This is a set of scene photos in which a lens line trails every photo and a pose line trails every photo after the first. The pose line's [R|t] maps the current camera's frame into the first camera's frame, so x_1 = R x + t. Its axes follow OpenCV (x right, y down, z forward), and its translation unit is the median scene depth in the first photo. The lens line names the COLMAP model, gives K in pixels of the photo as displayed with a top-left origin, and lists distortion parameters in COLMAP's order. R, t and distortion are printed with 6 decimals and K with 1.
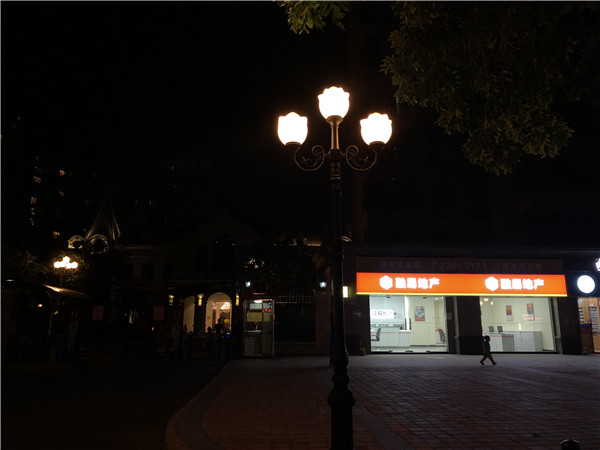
lens RADIAL K [[484.5, 0, 300.2], [0, 484.5, 225.1], [0, 0, 1]] dist [0.064192, -0.095462]
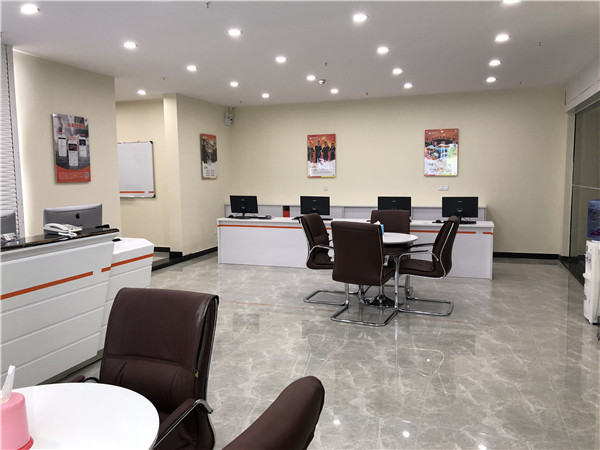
lens RADIAL K [[484.5, 0, 295.8], [0, 484.5, 215.9], [0, 0, 1]] dist [0.064192, -0.095462]
pose [[0.393742, -0.089375, 0.914866, 0.107381], [-0.176690, 0.969344, 0.170741, 0.202615], [-0.902080, -0.228876, 0.365880, 1.069005]]
